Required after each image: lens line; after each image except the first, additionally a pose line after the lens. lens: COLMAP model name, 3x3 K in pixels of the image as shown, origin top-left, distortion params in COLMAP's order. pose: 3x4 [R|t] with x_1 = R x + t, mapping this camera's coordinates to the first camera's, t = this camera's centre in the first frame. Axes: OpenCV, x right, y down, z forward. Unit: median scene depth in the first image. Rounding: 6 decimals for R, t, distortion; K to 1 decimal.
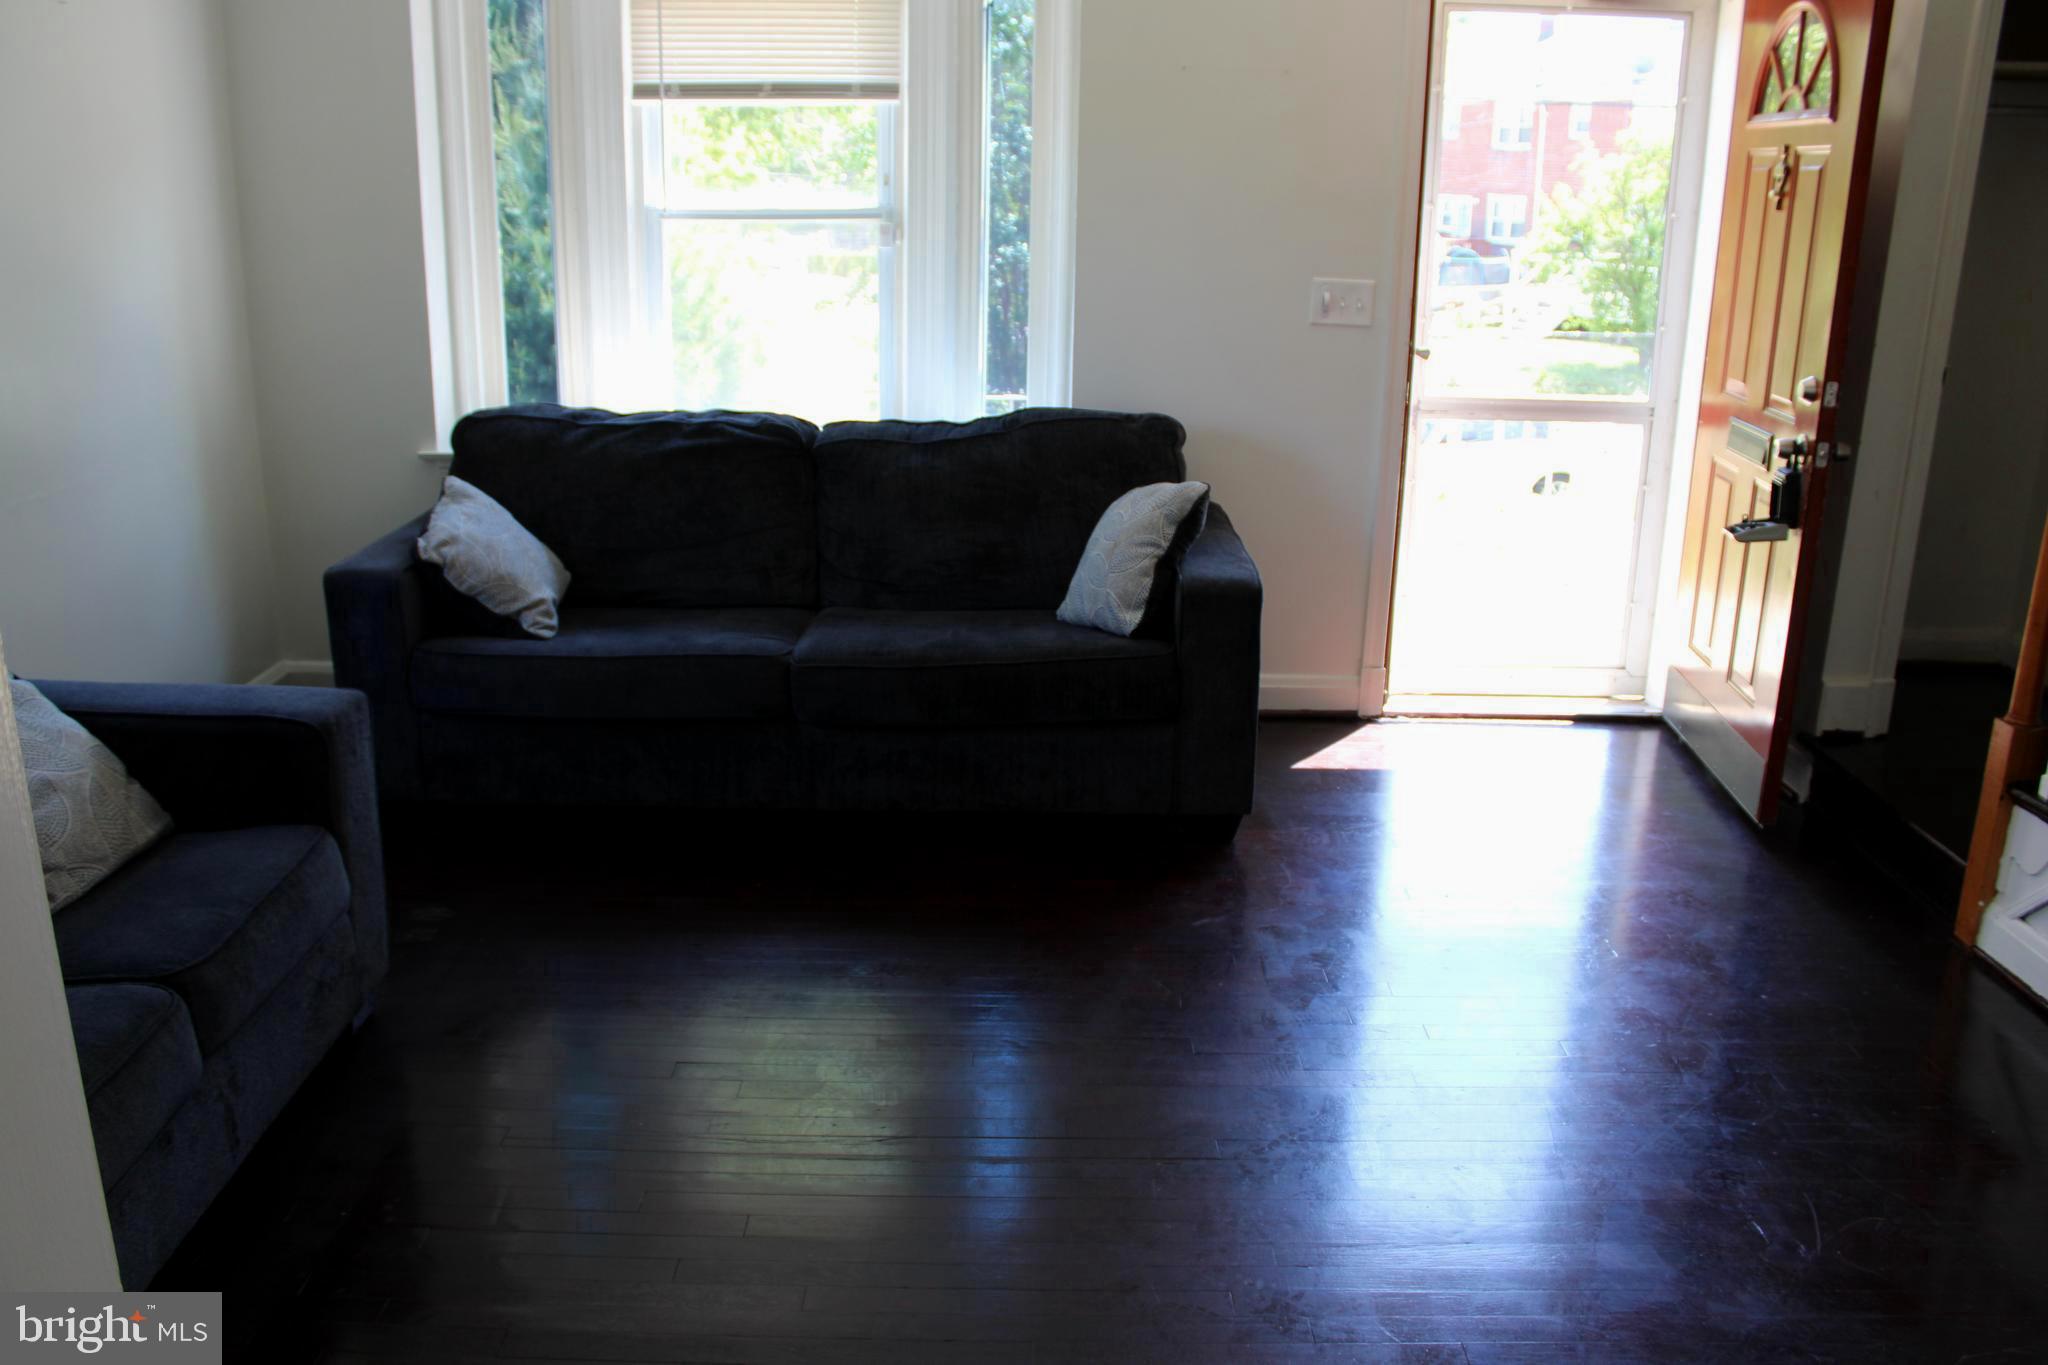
lens RADIAL K [[1717.2, 0, 1030.1], [0, 1717.2, 671.2], [0, 0, 1]] dist [-0.154499, 0.133313]
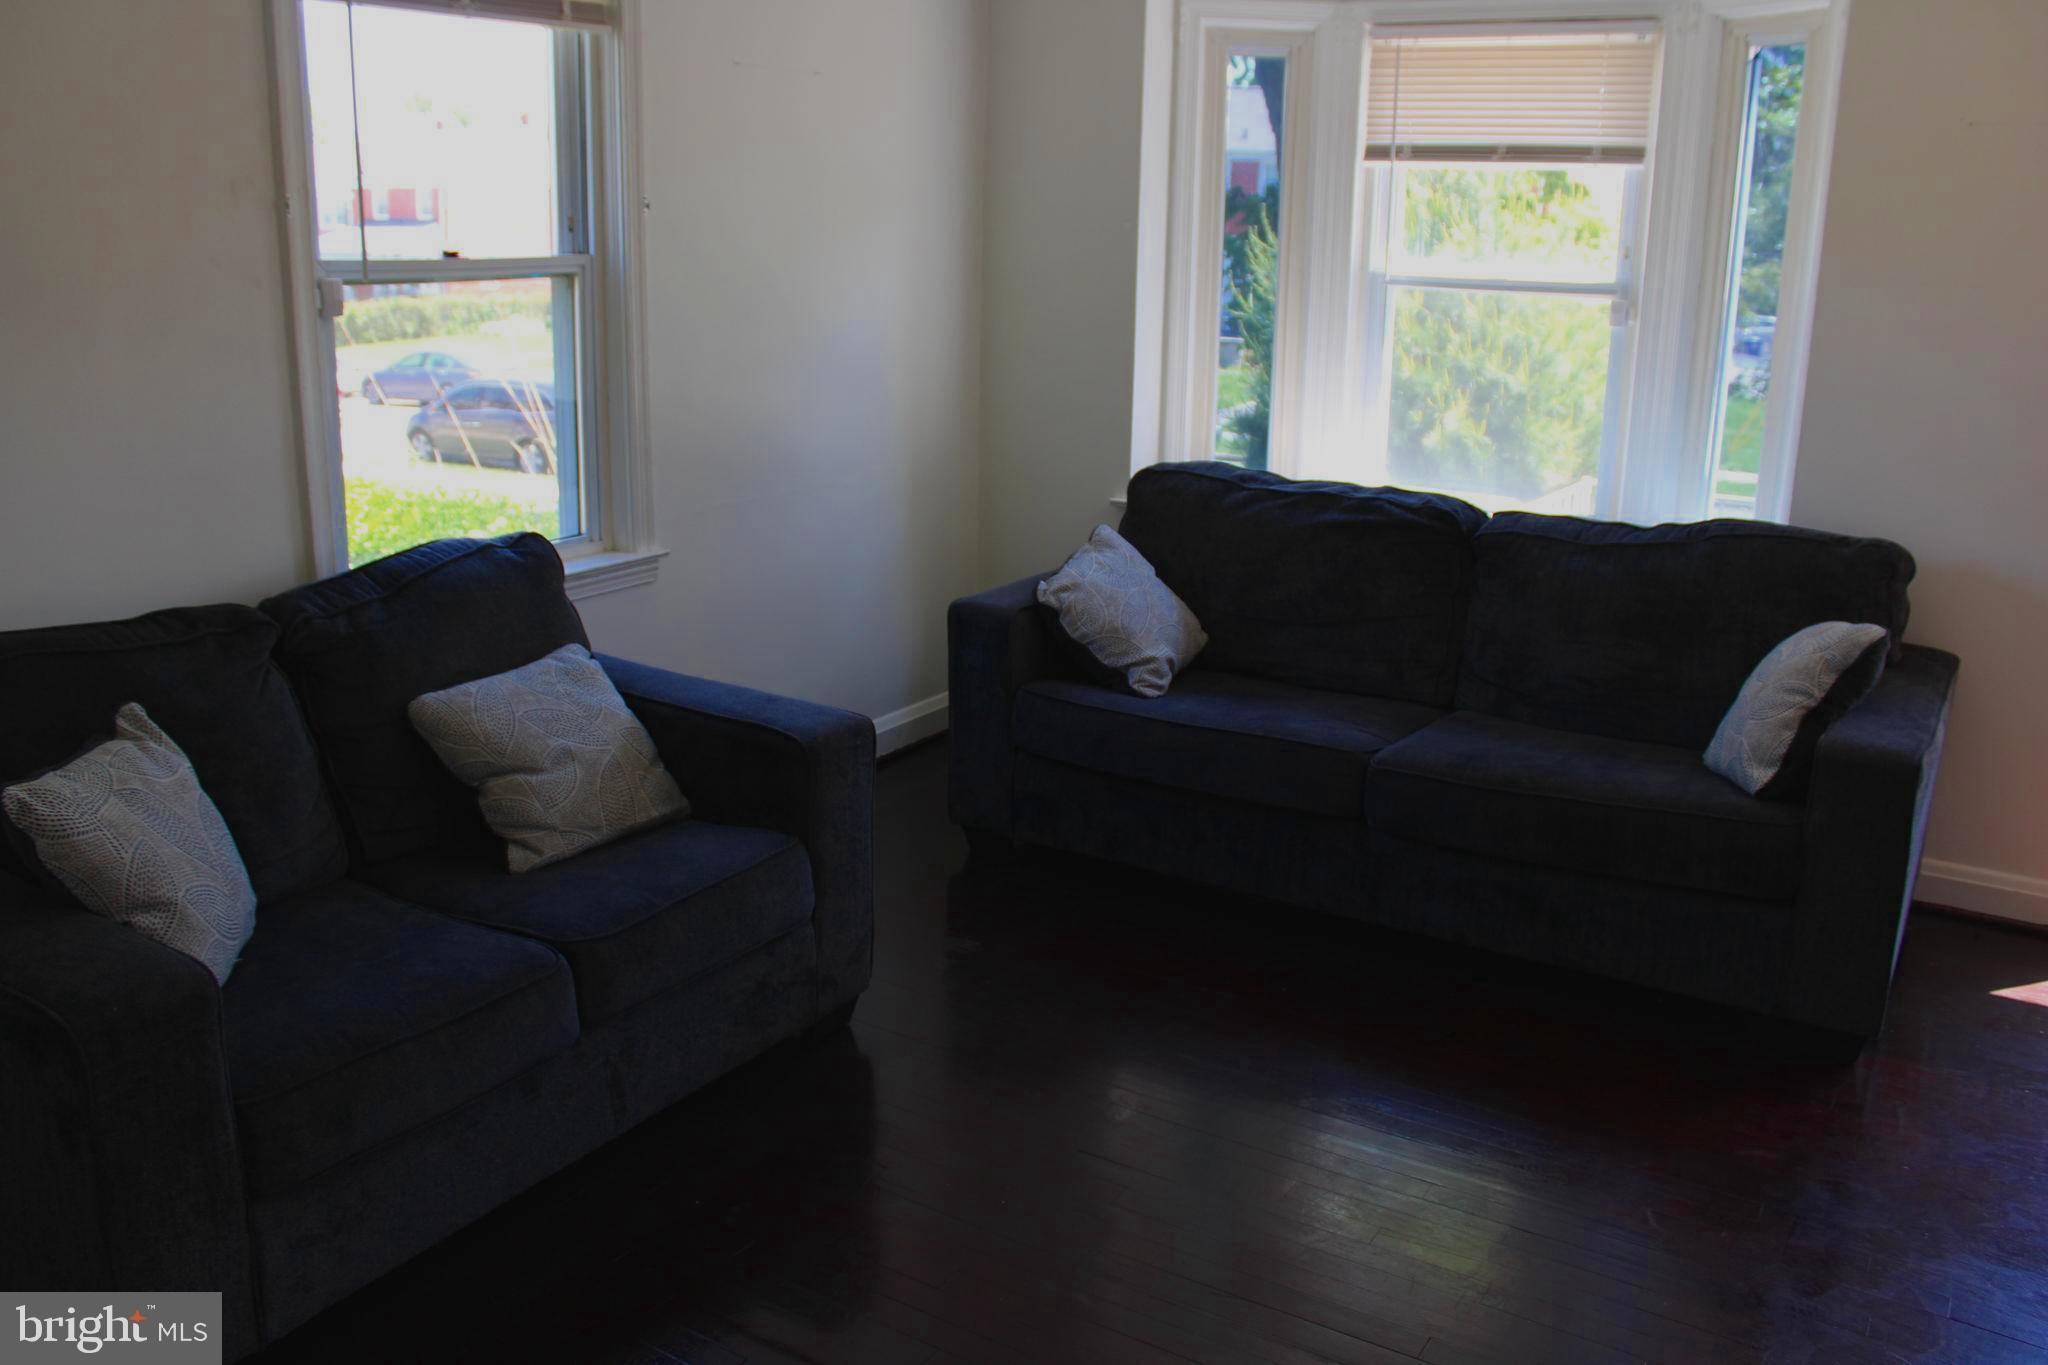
lens RADIAL K [[1717.2, 0, 1030.1], [0, 1717.2, 671.2], [0, 0, 1]] dist [-0.154499, 0.133313]
pose [[0.842790, 0.138203, -0.520198, 0.169635], [-0.158875, 0.987287, 0.004897, -0.027294], [0.514261, 0.078520, 0.854032, 0.105945]]
